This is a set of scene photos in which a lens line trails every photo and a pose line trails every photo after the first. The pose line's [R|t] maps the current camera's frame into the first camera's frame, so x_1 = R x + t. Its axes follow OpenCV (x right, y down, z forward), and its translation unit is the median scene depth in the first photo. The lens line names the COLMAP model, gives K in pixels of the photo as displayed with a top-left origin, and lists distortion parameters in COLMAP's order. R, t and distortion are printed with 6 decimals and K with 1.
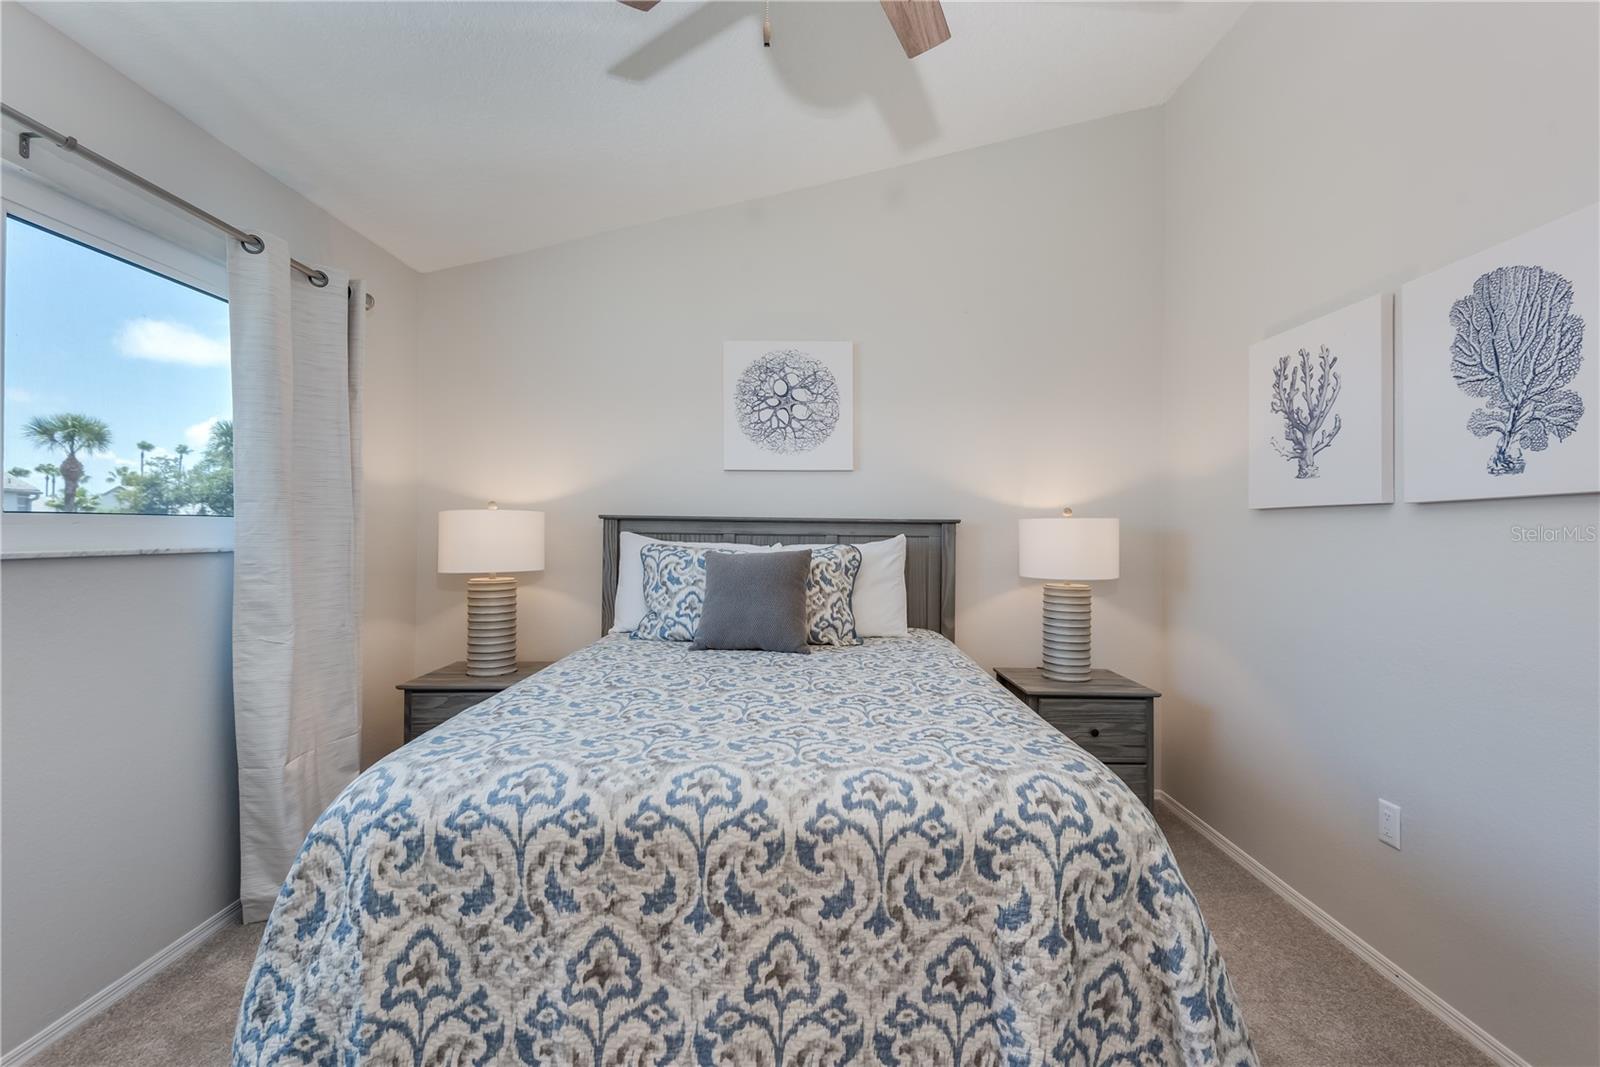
lens RADIAL K [[708.5, 0, 804.3], [0, 708.5, 536.9], [0, 0, 1]] dist [0.025689, 0.000200]
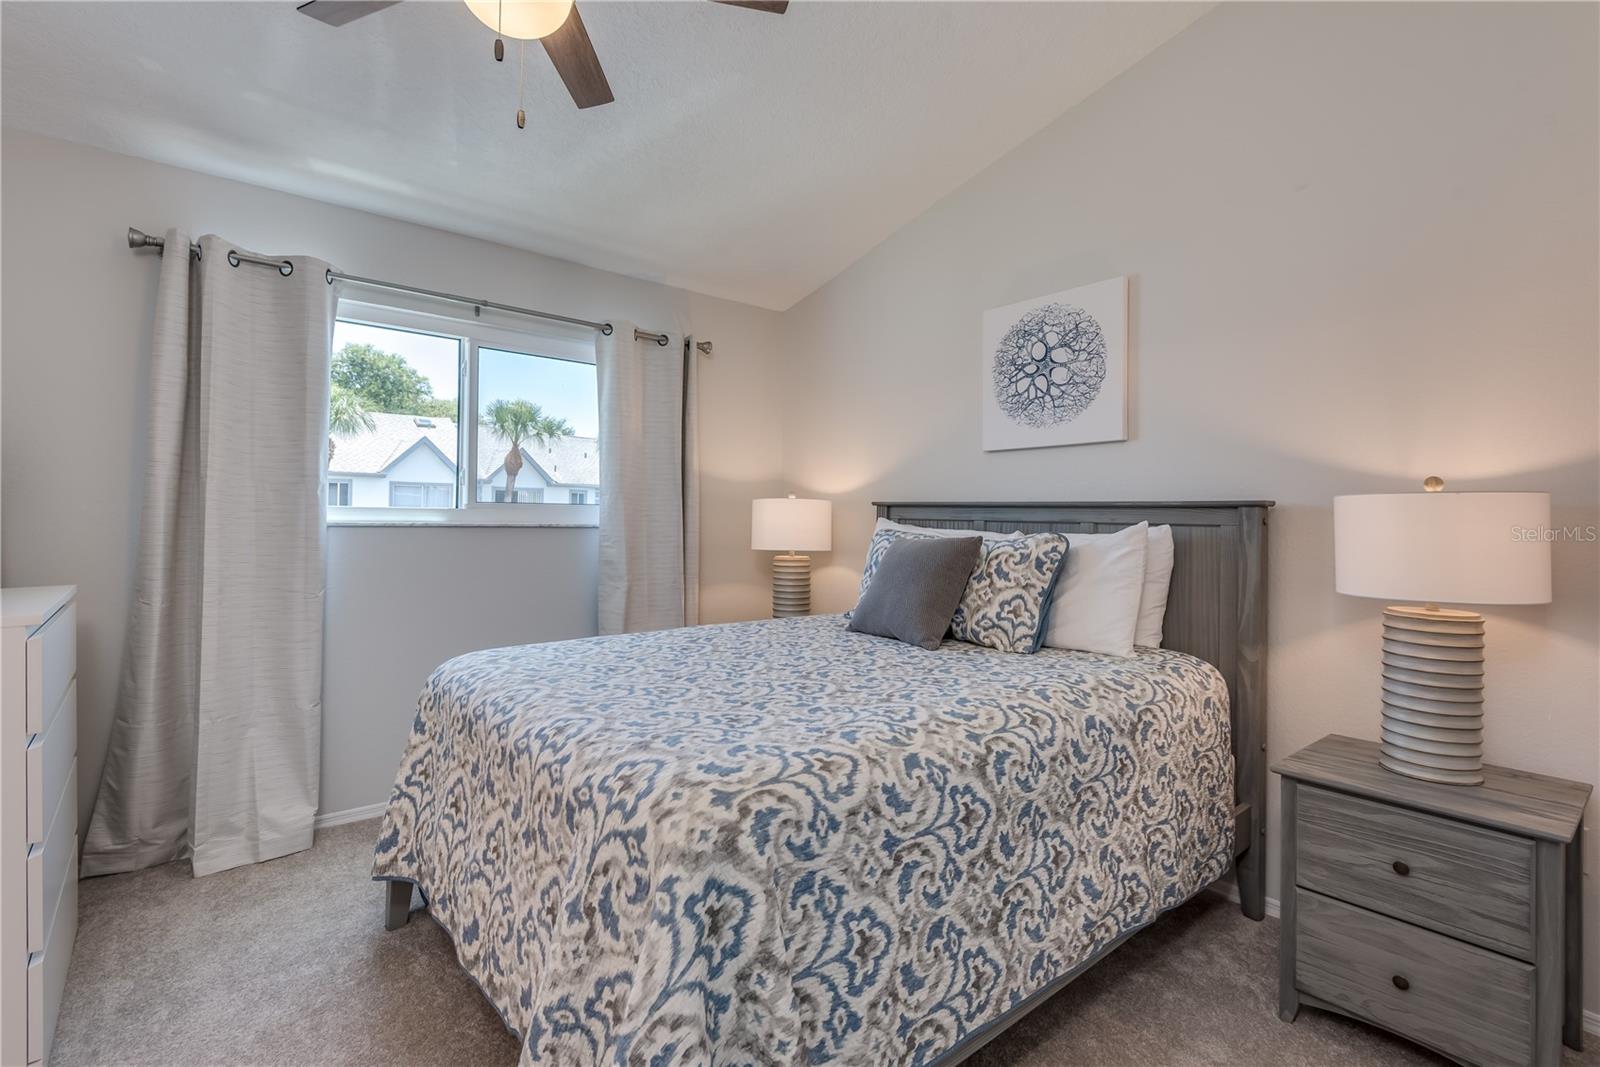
lens RADIAL K [[744.2, 0, 799.0], [0, 744.2, 521.9], [0, 0, 1]] dist [0.004363, -0.000782]
pose [[0.628229, 0.003851, -0.778019, 0.555749], [-0.018925, 0.999768, -0.010333, 0.013182], [0.777798, 0.021216, 0.628156, 0.240421]]
